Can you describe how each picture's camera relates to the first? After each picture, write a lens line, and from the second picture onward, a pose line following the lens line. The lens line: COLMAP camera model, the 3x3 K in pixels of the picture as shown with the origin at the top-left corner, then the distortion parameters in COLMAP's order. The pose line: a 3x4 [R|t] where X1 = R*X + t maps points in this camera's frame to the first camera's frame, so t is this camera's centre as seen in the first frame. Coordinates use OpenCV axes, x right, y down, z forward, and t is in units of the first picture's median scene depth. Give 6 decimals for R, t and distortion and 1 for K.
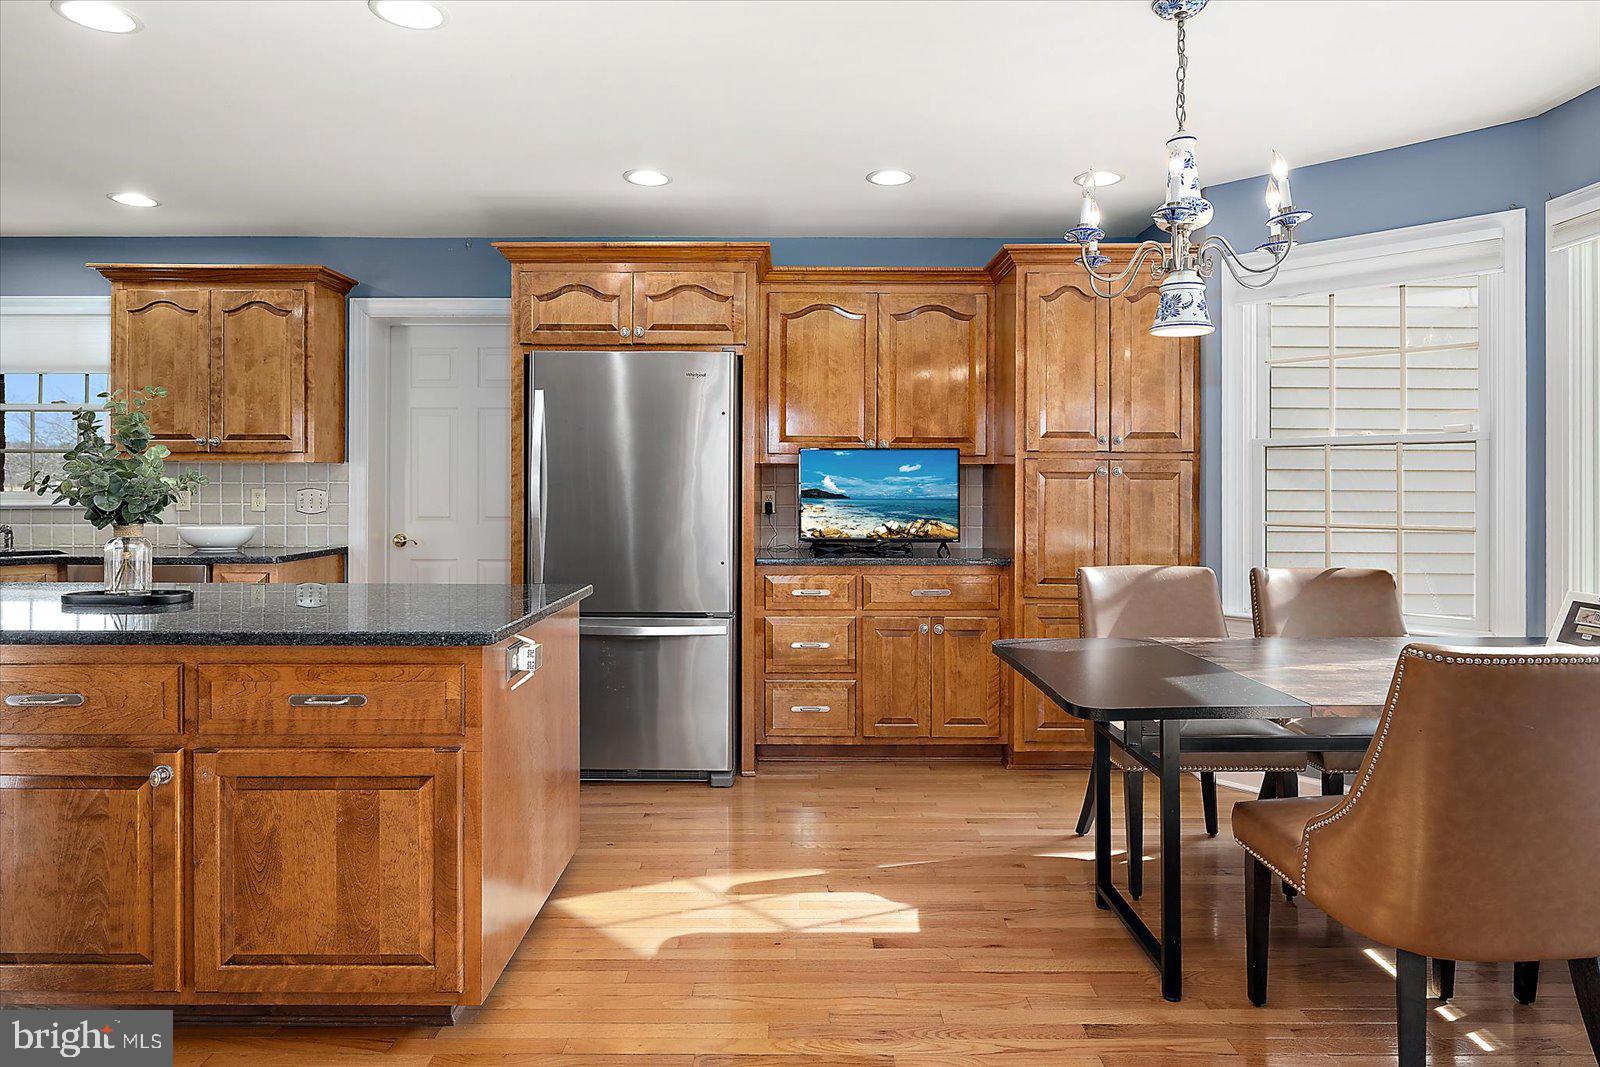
lens RADIAL K [[934.2, 0, 799.2], [0, 934.2, 483.8], [0, 0, 1]] dist [-0.002126, -0.000365]
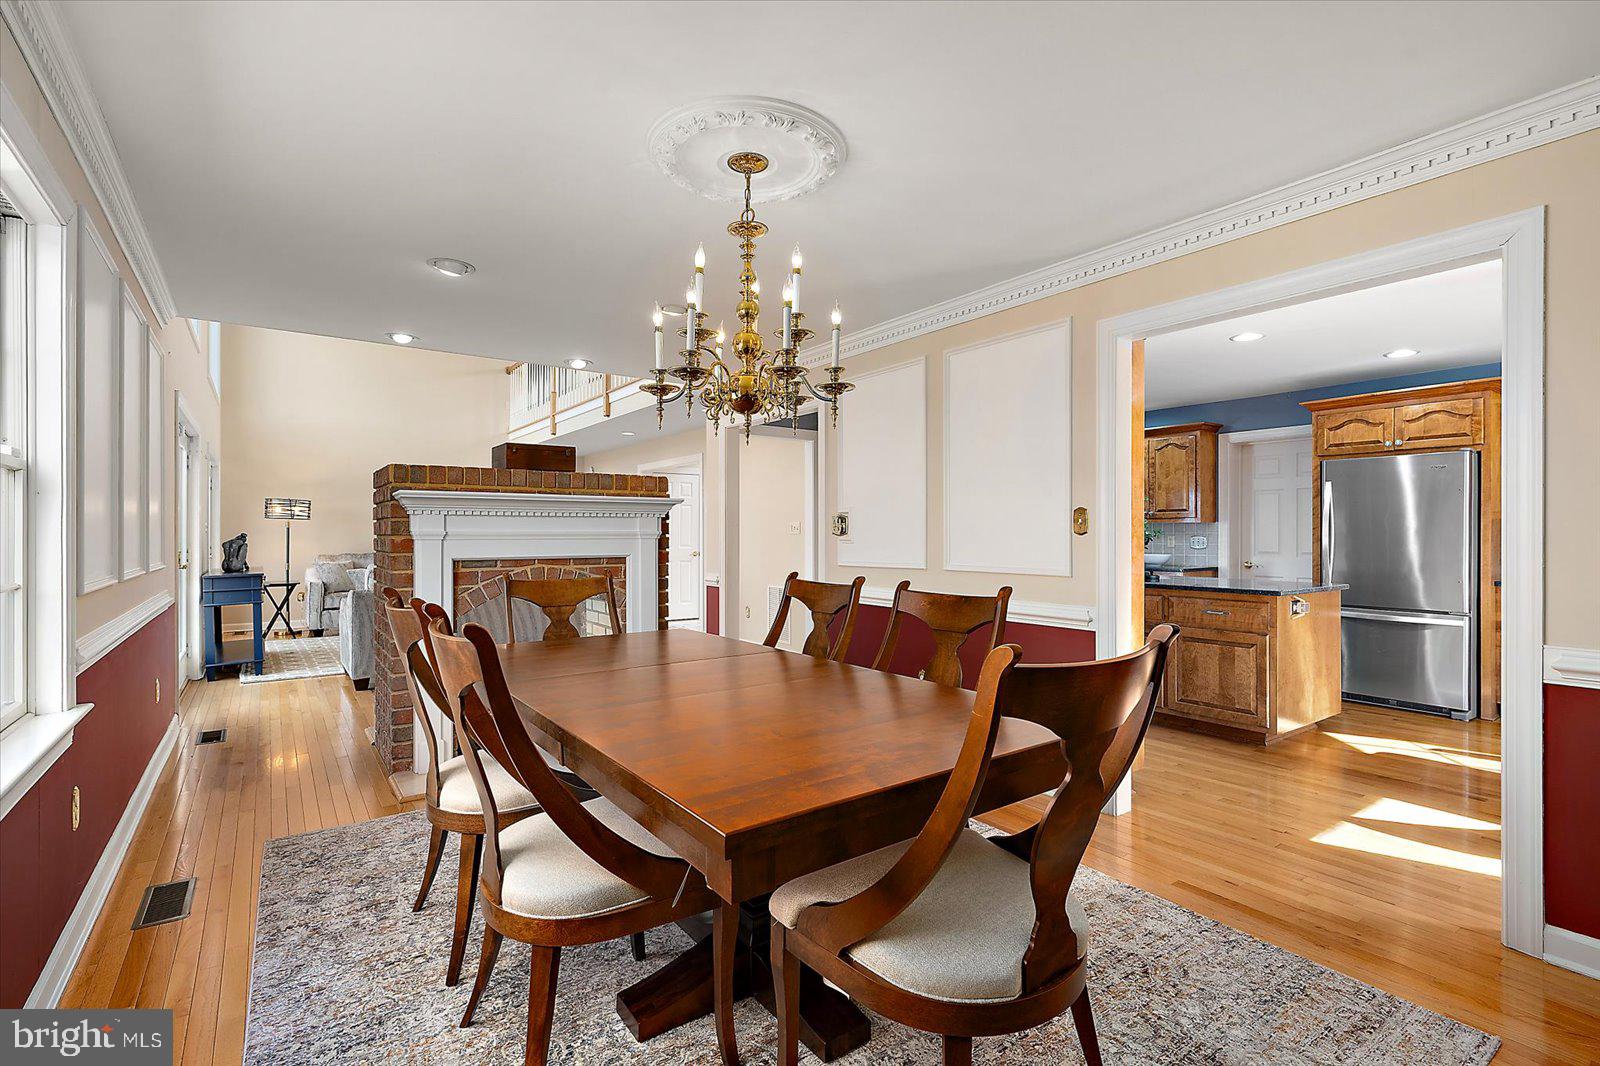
lens RADIAL K [[744.3, 0, 800.0], [0, 744.3, 533.0], [0, 0, 1]] dist [-0.000186, 0.000077]
pose [[0.578715, -0.002104, -0.815527, 0.286470], [0.001790, 0.999998, -0.001309, -0.000573], [0.815528, -0.000703, 0.578718, -0.630125]]
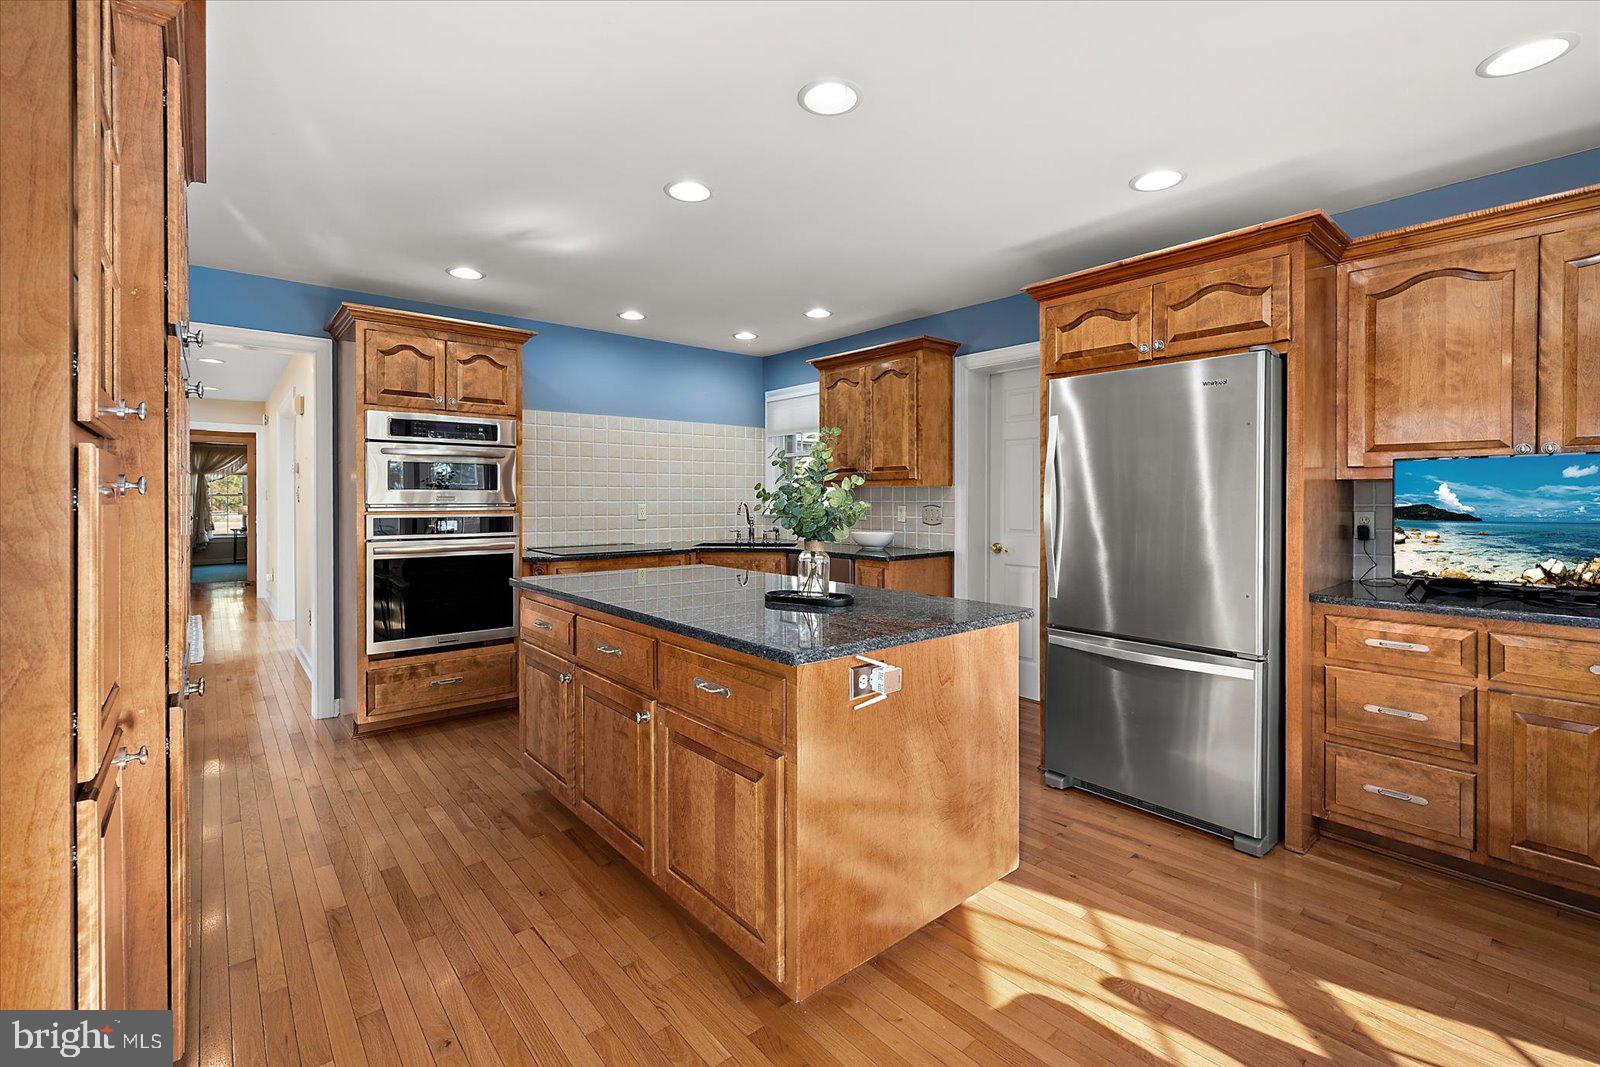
lens RADIAL K [[705.8, 0, 803.7], [0, 705.8, 500.9], [0, 0, 1]] dist [-0.001324, -0.000247]
pose [[0.648847, 0.001220, -0.760918, 0.138050], [0.004326, 0.999977, 0.005292, -0.008848], [0.760907, -0.006725, 0.648827, 0.243578]]
